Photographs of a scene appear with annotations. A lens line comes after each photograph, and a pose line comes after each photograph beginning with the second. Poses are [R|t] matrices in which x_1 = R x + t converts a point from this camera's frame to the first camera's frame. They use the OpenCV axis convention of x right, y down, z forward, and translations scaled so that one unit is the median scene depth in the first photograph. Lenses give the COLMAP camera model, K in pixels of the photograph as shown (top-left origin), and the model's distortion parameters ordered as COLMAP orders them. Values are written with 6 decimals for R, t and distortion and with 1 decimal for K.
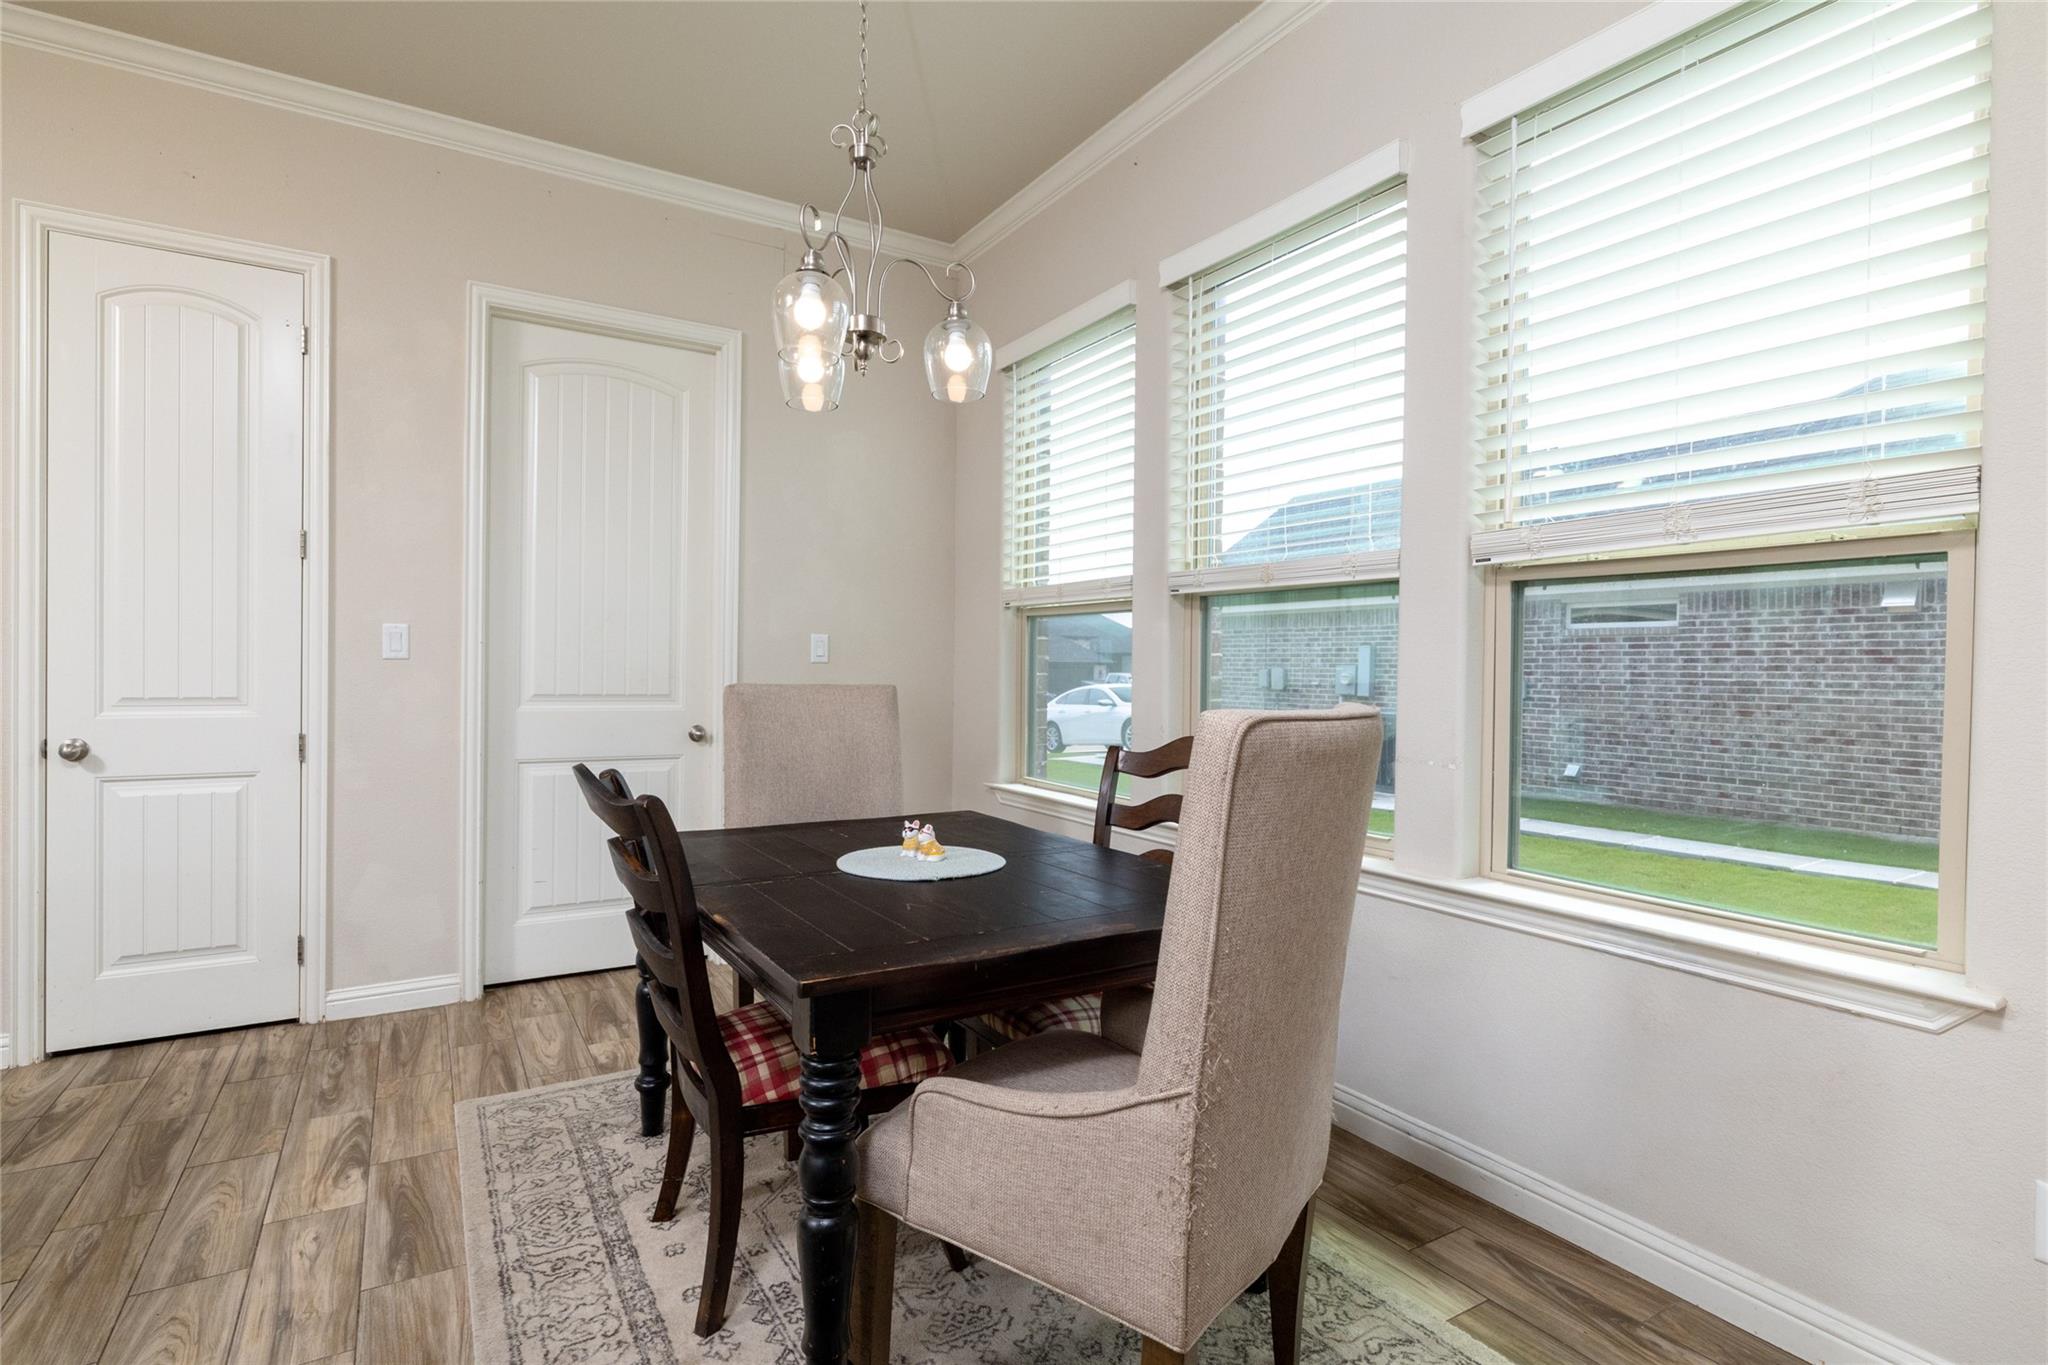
lens RADIAL K [[994.9, 0, 1020.0], [0, 994.9, 679.7], [0, 0, 1]] dist [0.002612, 0.000077]
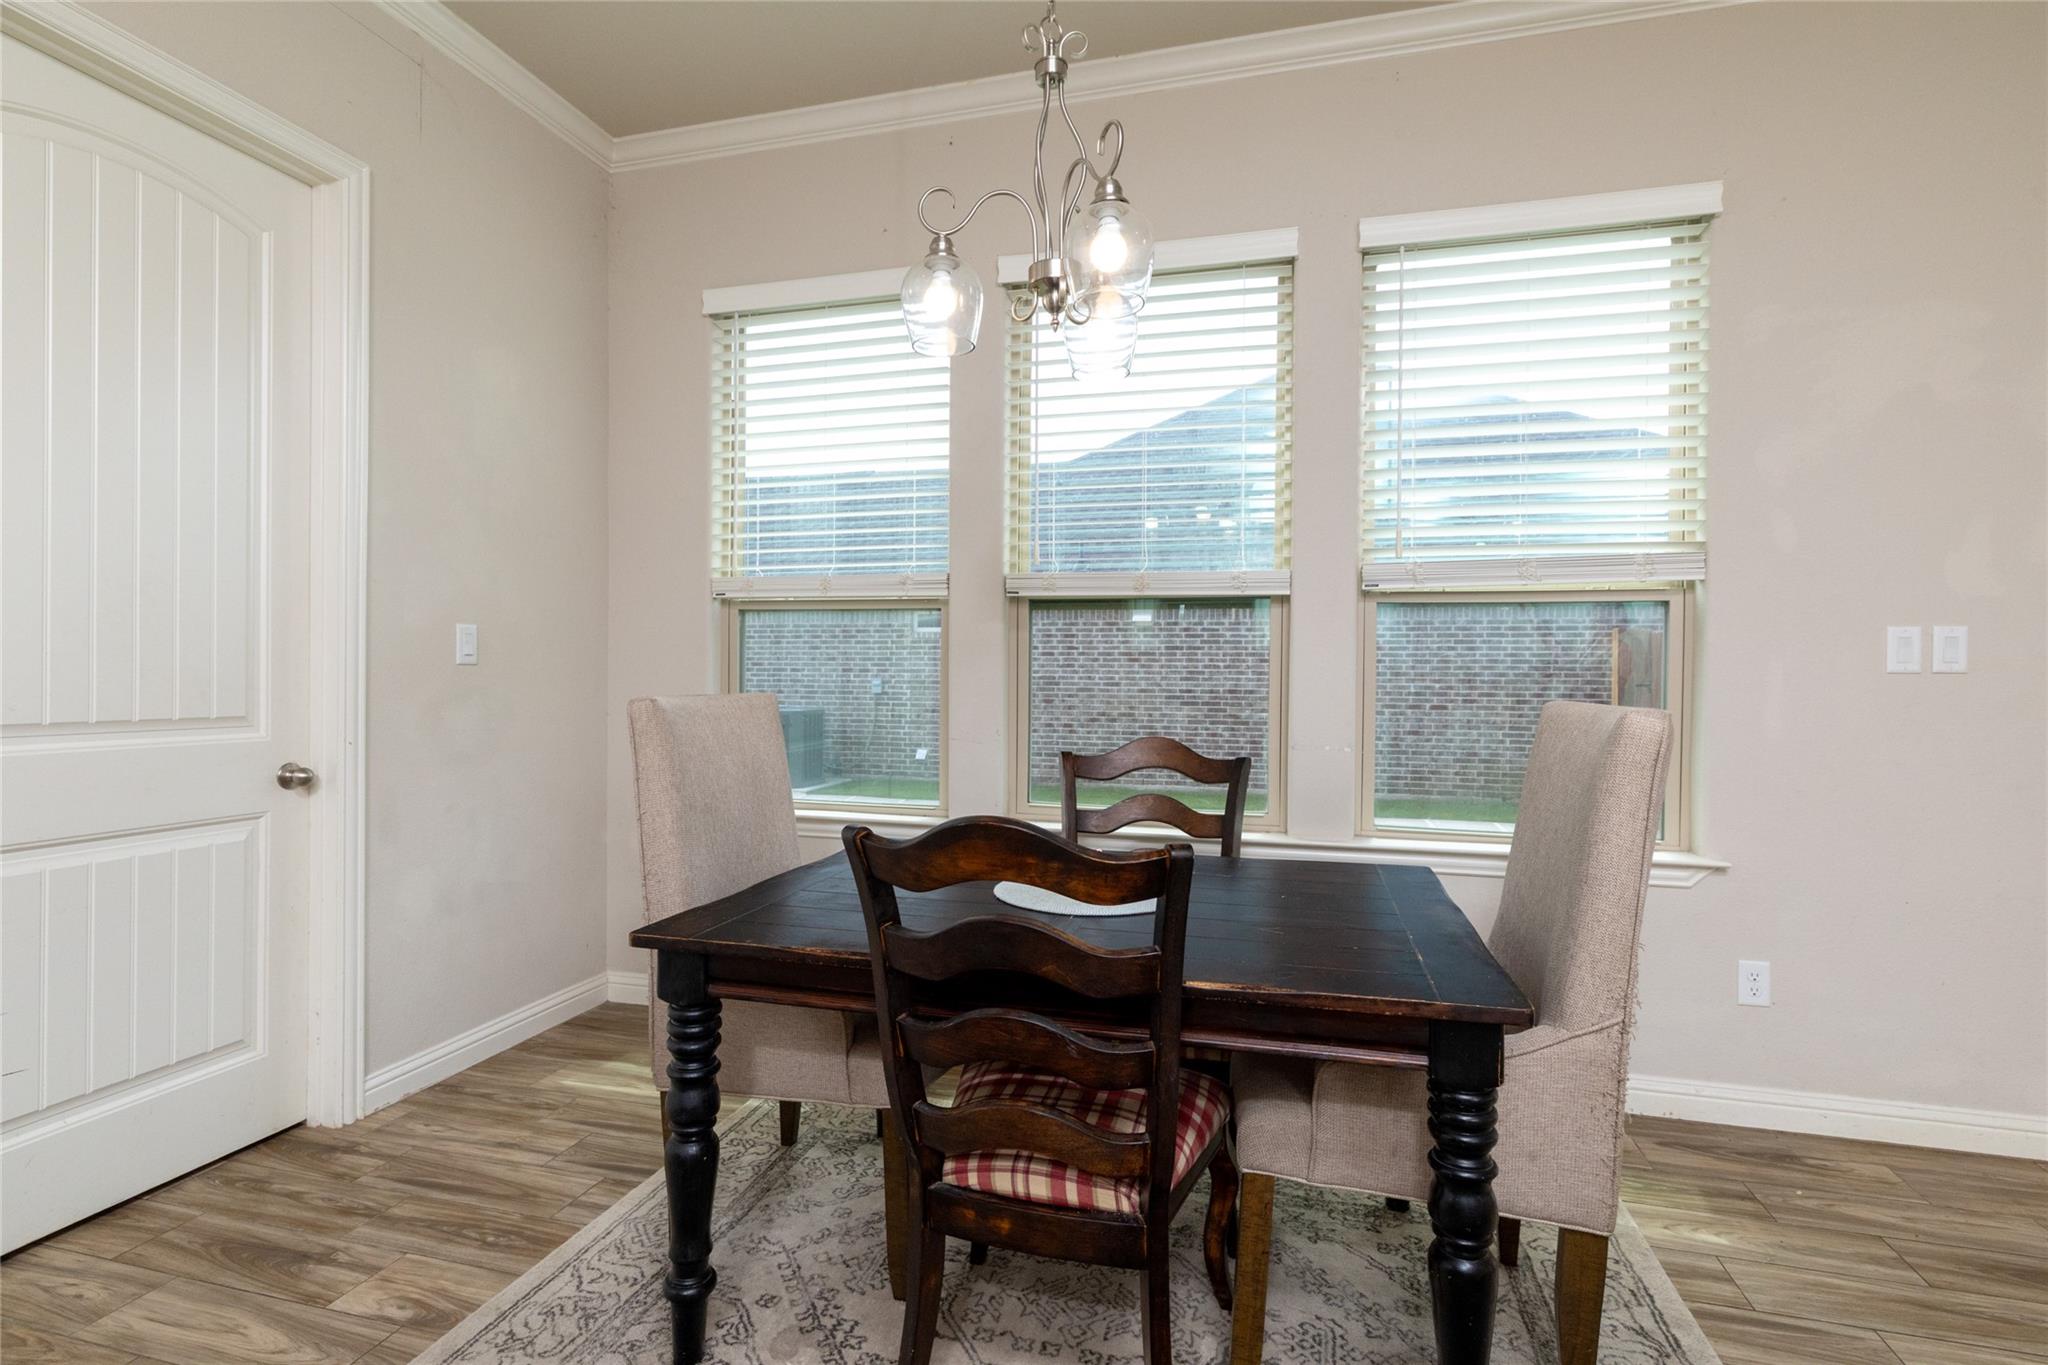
lens RADIAL K [[994.9, 0, 1021.4], [0, 994.9, 681.5], [0, 0, 1]] dist [0.002612, 0.000077]
pose [[0.724073, -0.013515, 0.689591, -0.429623], [0.010536, 0.999908, 0.008534, -0.006739], [-0.689642, 0.001086, 0.724149, 0.221962]]
